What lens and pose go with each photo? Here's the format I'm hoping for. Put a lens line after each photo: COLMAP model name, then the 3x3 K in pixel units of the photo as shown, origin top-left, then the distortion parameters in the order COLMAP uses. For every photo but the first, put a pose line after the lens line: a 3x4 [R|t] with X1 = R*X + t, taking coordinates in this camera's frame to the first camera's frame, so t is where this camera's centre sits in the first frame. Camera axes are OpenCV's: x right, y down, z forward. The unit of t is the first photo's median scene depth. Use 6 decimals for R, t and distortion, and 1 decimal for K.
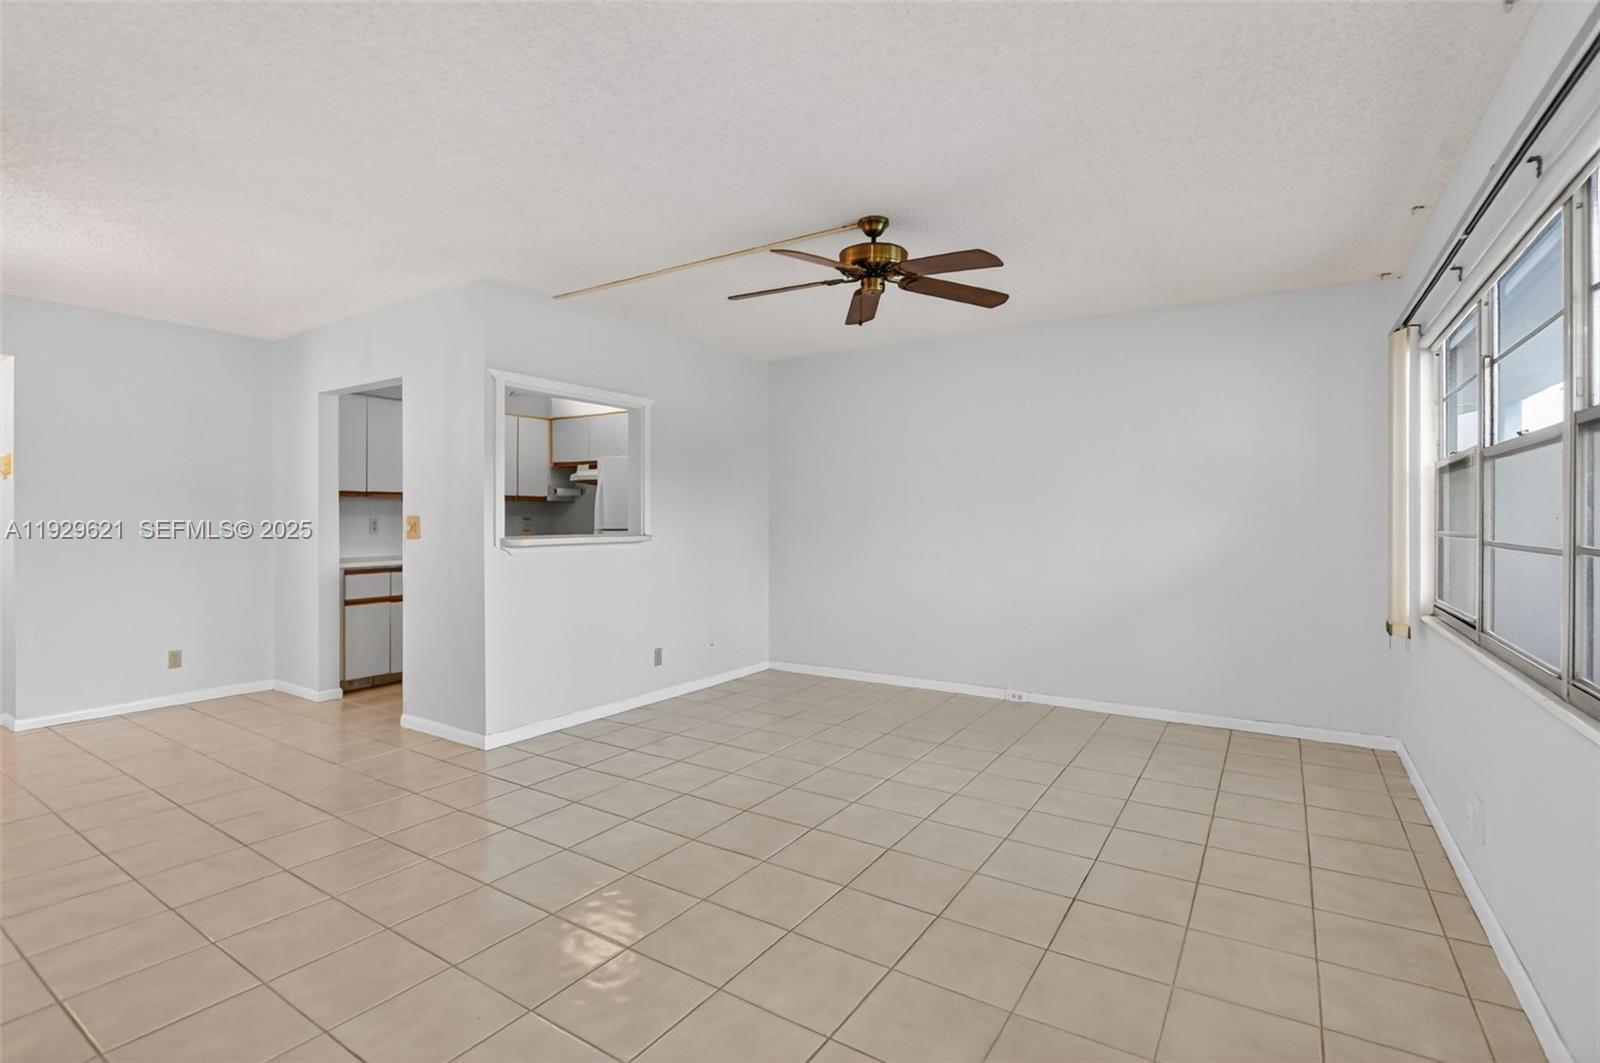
lens RADIAL K [[772.8, 0, 819.6], [0, 772.8, 509.0], [0, 0, 1]] dist [-0.021216, 0.001629]
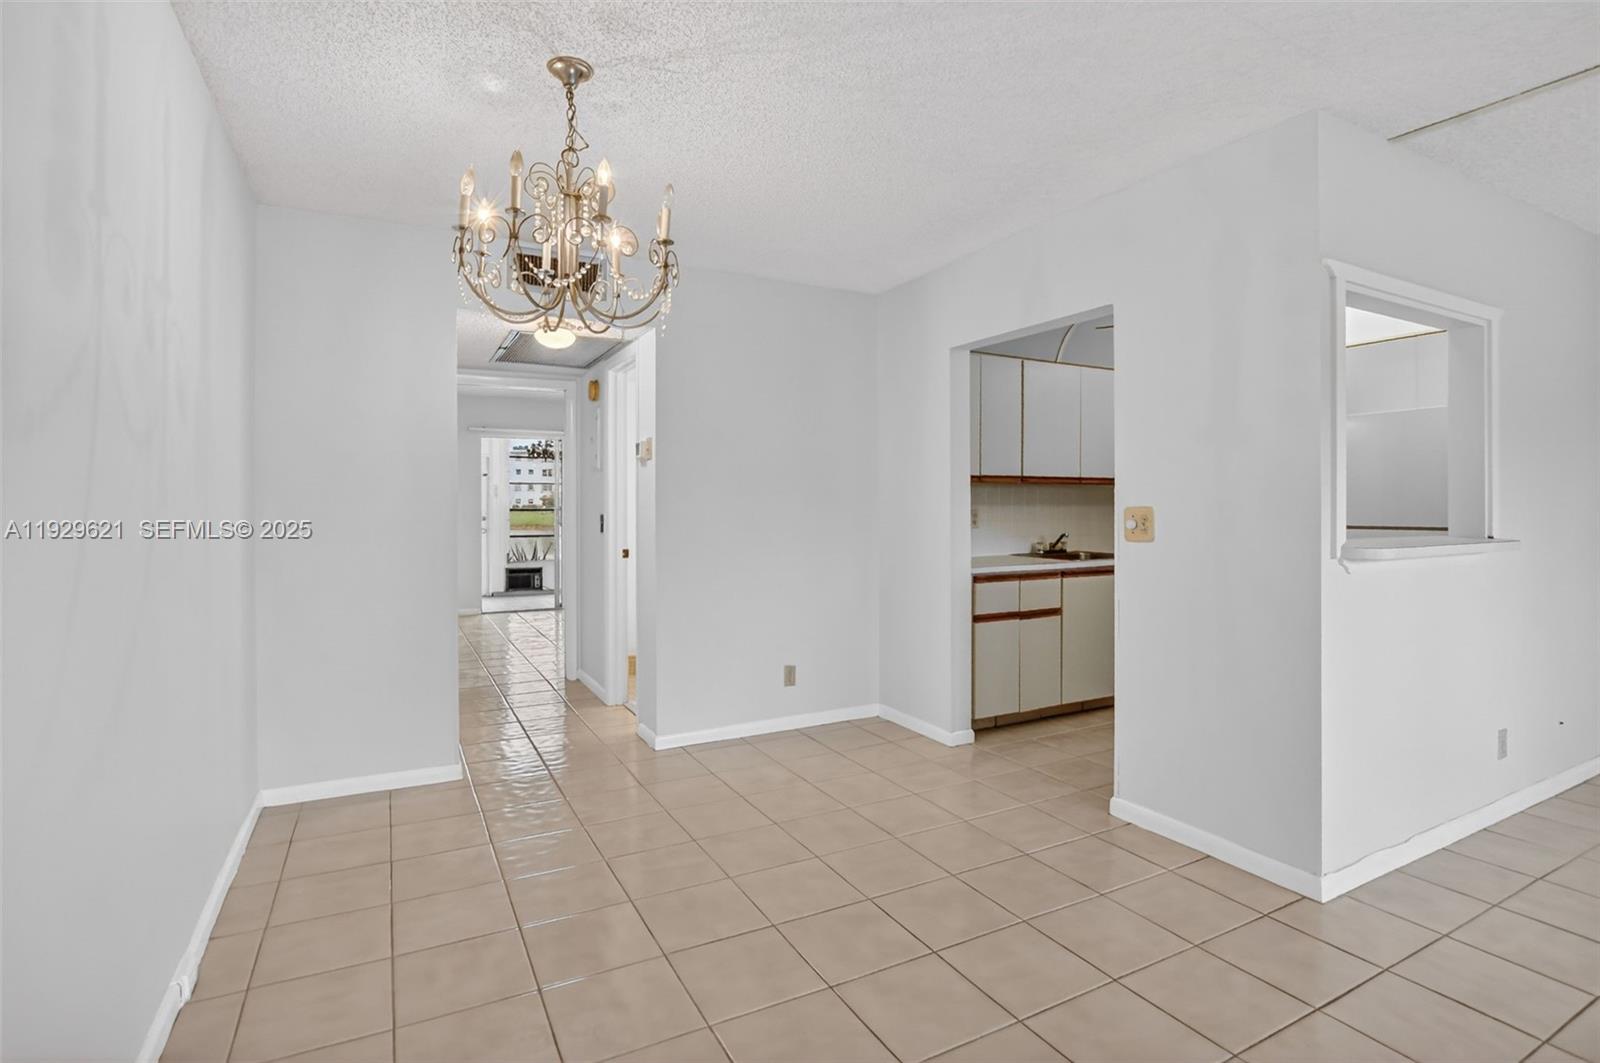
lens RADIAL K [[772.8, 0, 805.9], [0, 772.8, 499.6], [0, 0, 1]] dist [-0.021216, 0.001629]
pose [[0.886157, -0.003951, -0.463369, -0.422161], [0.006674, 0.999969, 0.004237, -0.002435], [0.463338, -0.006847, 0.886155, 0.240496]]
